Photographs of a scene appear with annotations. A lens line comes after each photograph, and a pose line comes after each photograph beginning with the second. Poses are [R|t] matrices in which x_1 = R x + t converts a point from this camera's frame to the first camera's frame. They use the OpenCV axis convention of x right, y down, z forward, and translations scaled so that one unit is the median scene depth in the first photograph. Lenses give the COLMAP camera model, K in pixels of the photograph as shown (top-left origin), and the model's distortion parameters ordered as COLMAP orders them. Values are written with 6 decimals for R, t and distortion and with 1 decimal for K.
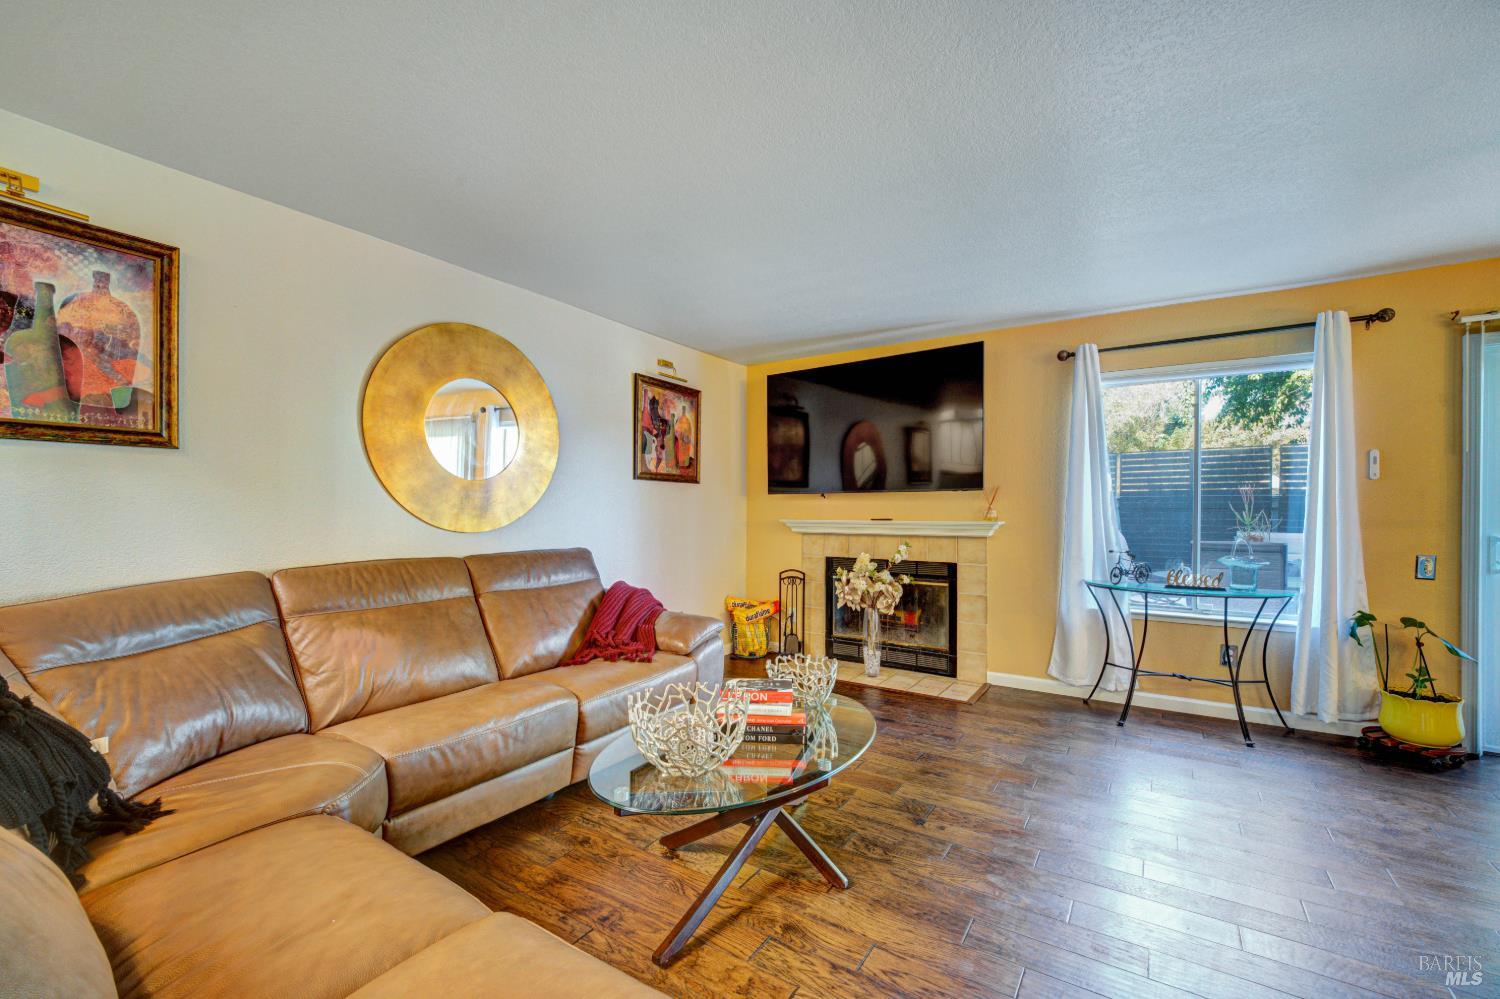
lens RADIAL K [[620.6, 0, 750.6], [0, 620.6, 503.4], [0, 0, 1]] dist [0.006059, -0.005830]
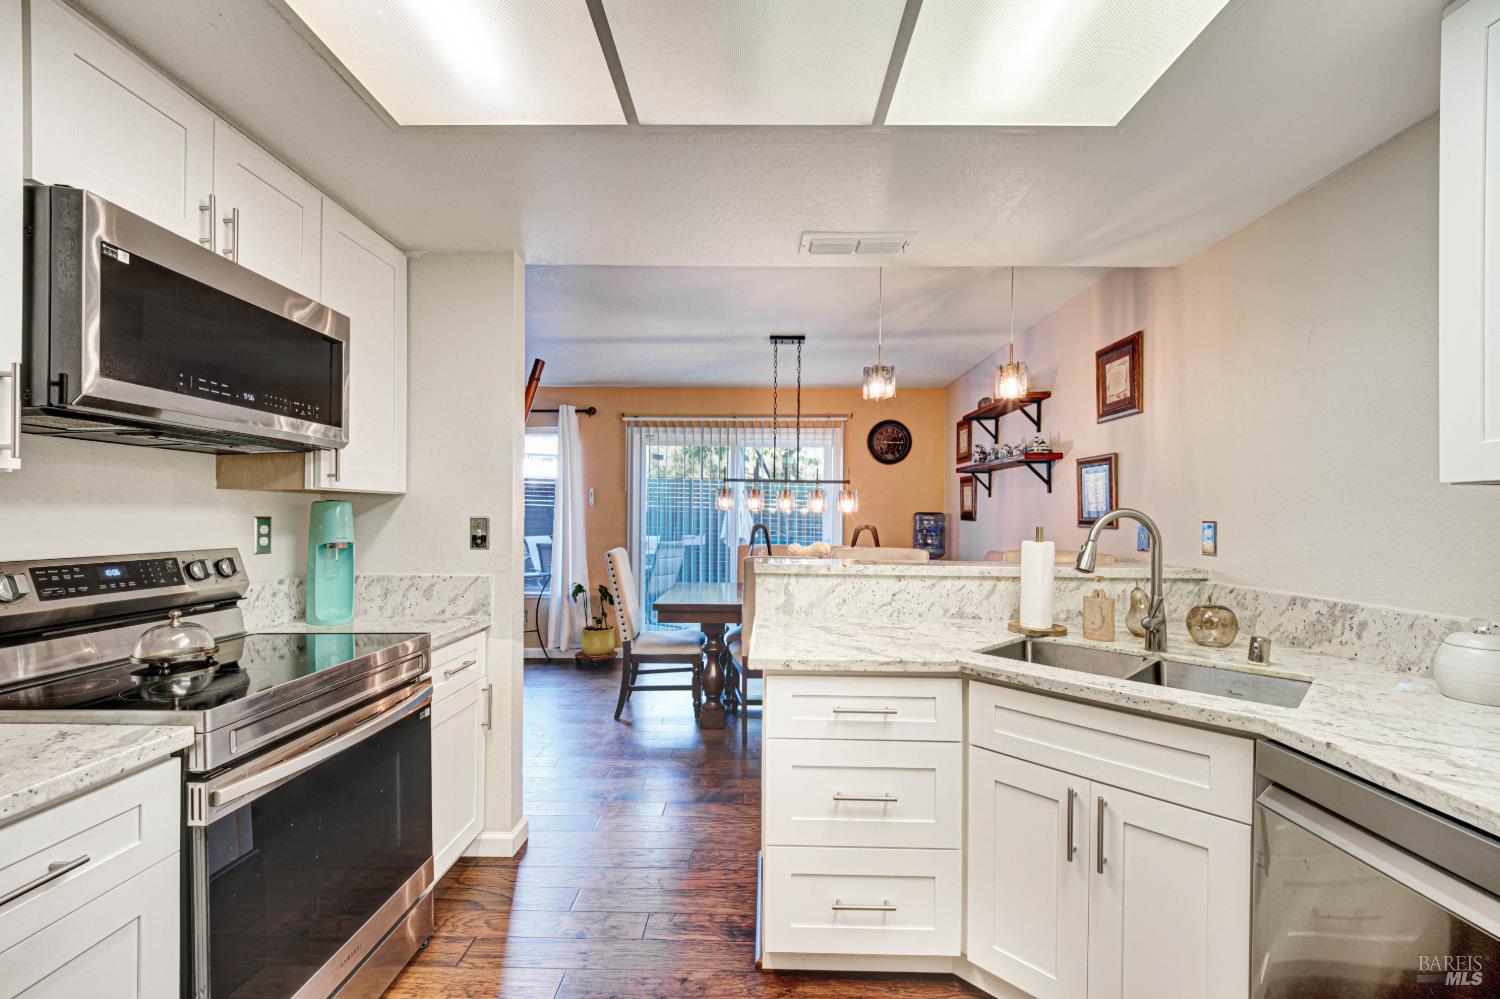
lens RADIAL K [[620.6, 0, 752.4], [0, 620.6, 510.6], [0, 0, 1]] dist [0.006059, -0.005830]
pose [[0.847069, 0.009622, 0.531395, 0.356460], [-0.009761, 0.999949, -0.002548, -0.019027], [-0.531393, -0.003029, 0.847120, -0.512693]]
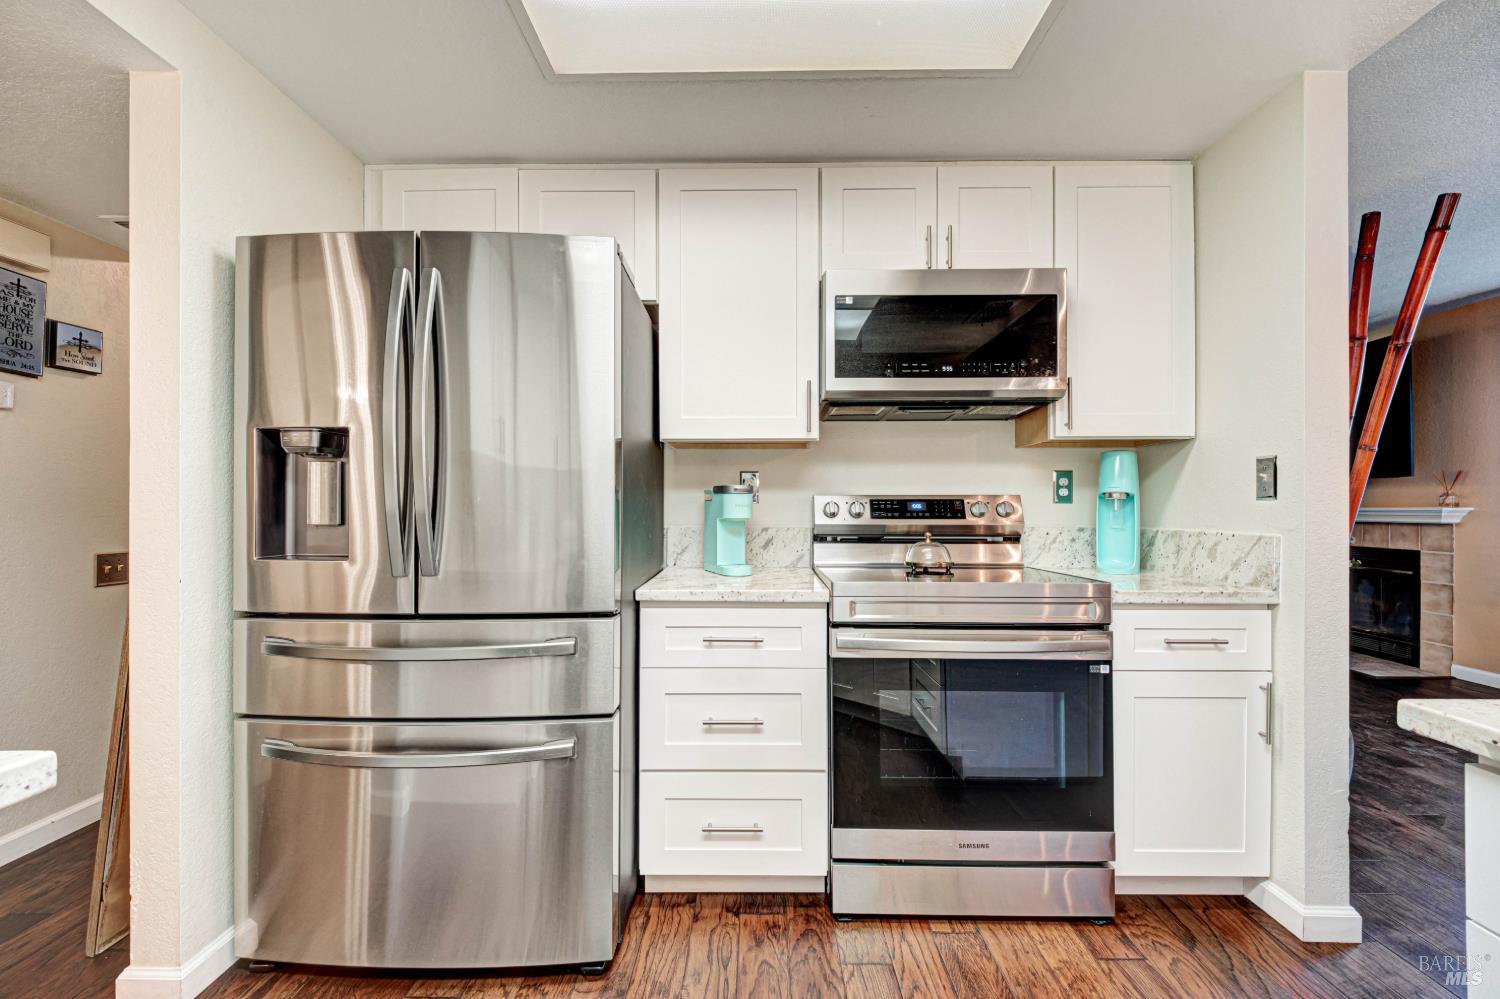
lens RADIAL K [[620.6, 0, 745.8], [0, 620.6, 502.2], [0, 0, 1]] dist [0.006059, -0.005830]
pose [[0.528203, -0.008432, -0.849076, 0.616337], [0.007295, 0.999959, -0.005392, 0.018322], [0.849087, -0.003346, 0.528242, -0.423654]]
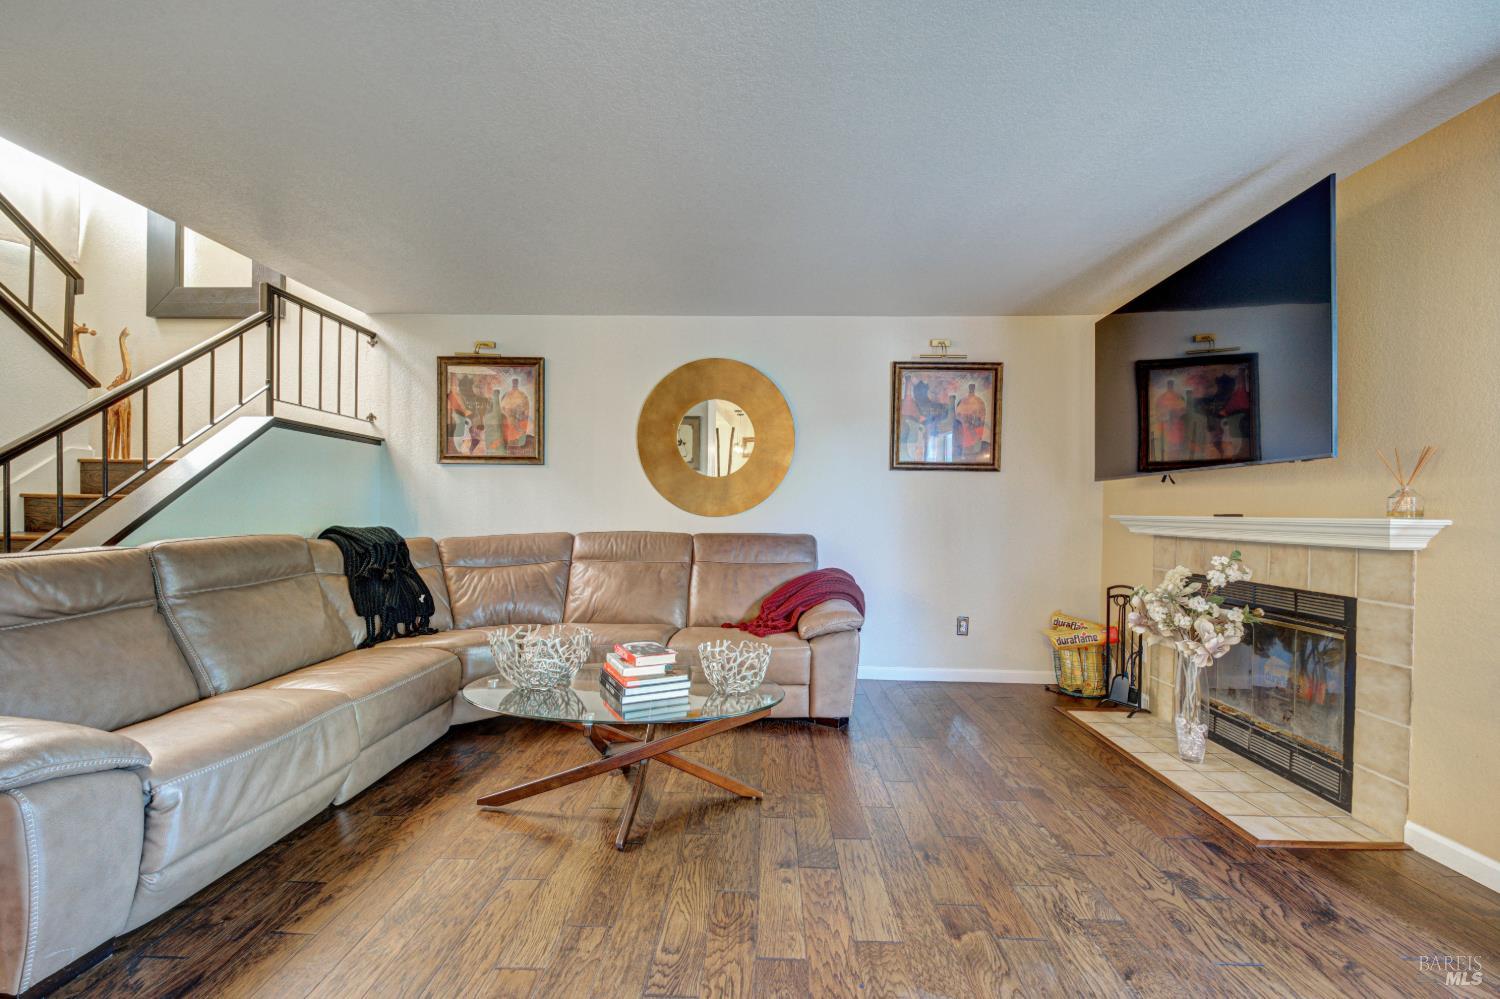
lens RADIAL K [[620.6, 0, 763.0], [0, 620.6, 509.9], [0, 0, 1]] dist [0.006059, -0.005830]
pose [[0.525560, 0.001017, -0.850756, 0.530021], [-0.004783, 0.999987, -0.001760, 0.025512], [0.850743, 0.004994, 0.525558, 0.301287]]
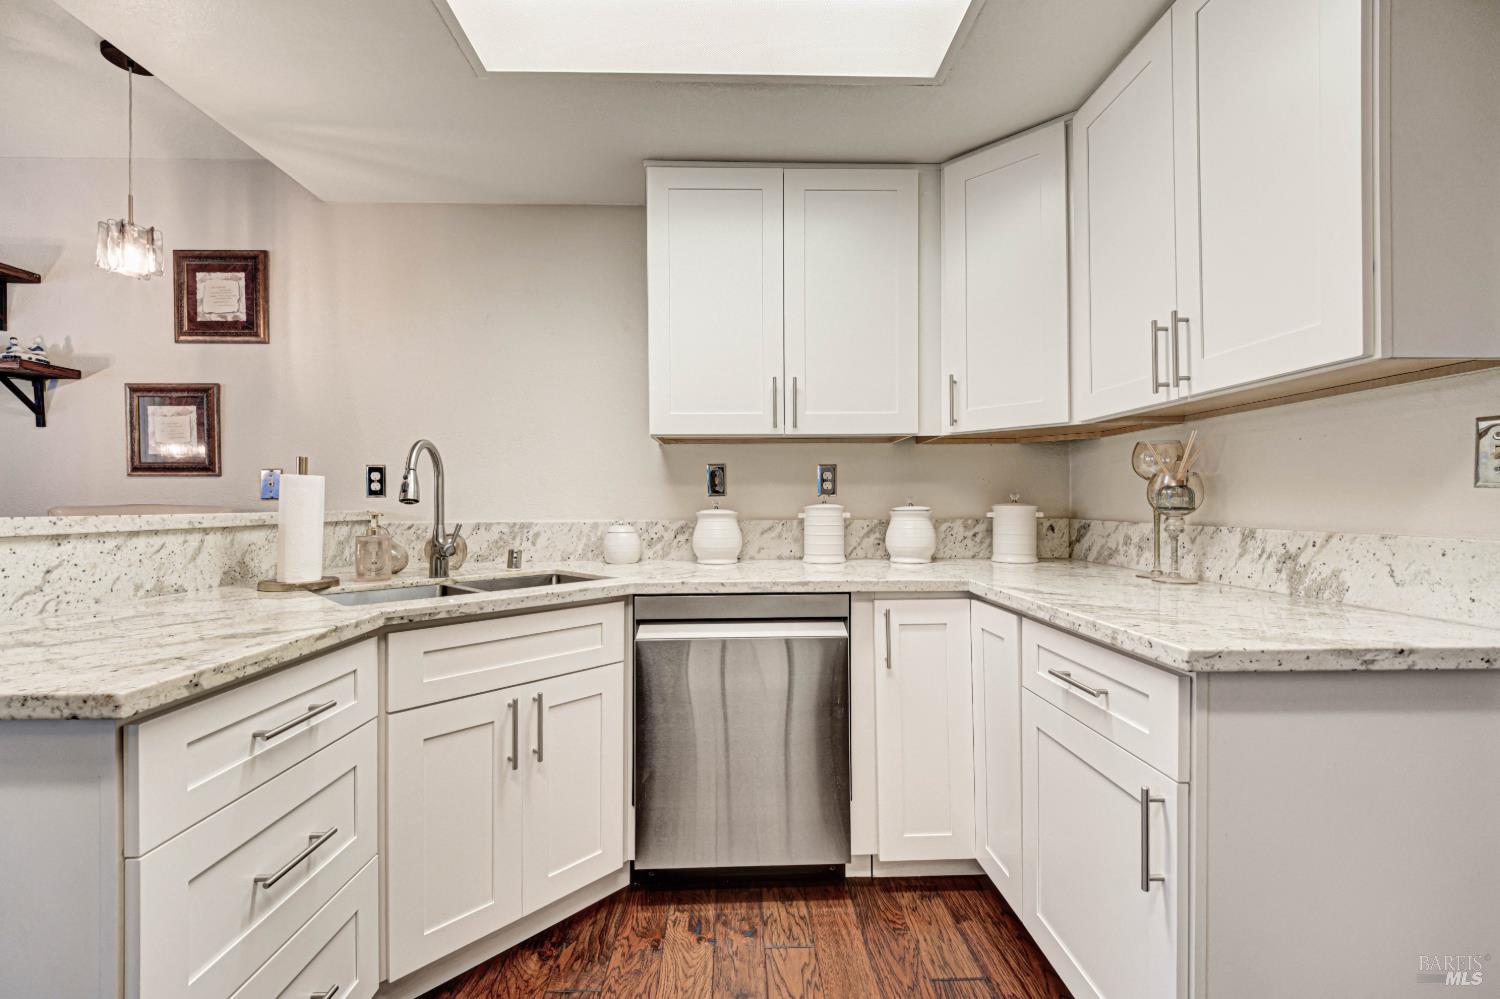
lens RADIAL K [[620.6, 0, 749.4], [0, 620.6, 504.5], [0, 0, 1]] dist [0.006059, -0.005830]
pose [[-0.569841, -0.001824, 0.821753, 0.320610], [-0.001109, 0.999998, 0.001451, 0.018815], [-0.821754, -0.000084, -0.569842, -0.229695]]
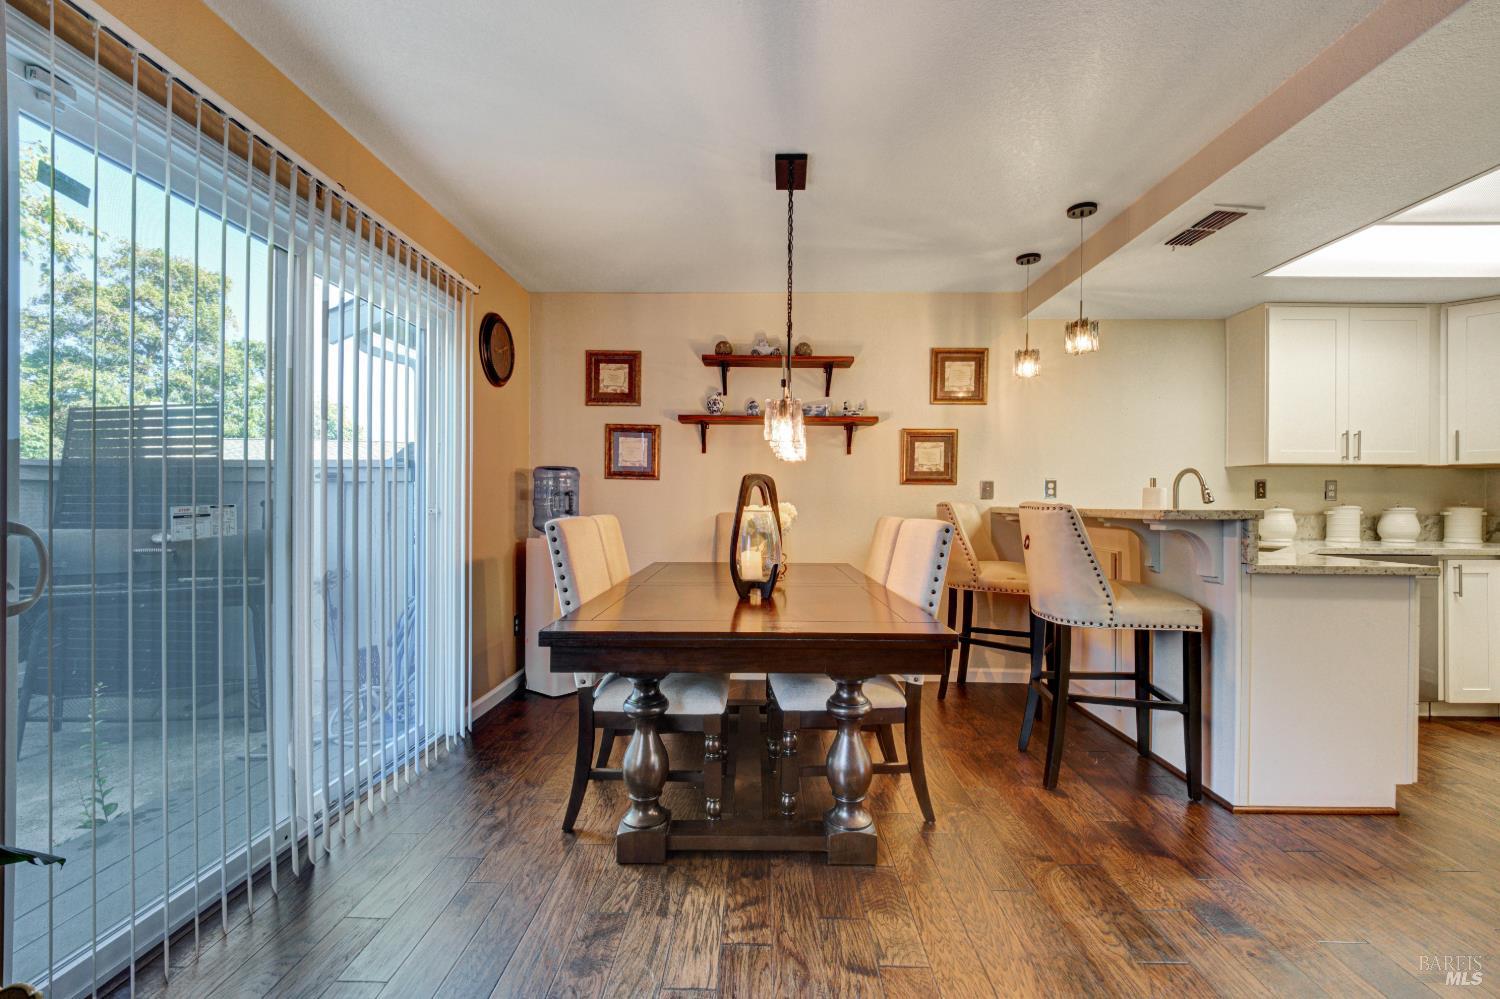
lens RADIAL K [[620.6, 0, 756.1], [0, 620.6, 500.9], [0, 0, 1]] dist [0.006059, -0.005830]
pose [[-0.534136, -0.004704, 0.845386, 0.428884], [-0.011827, 0.999928, -0.001908, 0.023816], [-0.845316, -0.011017, -0.534153, 0.570978]]
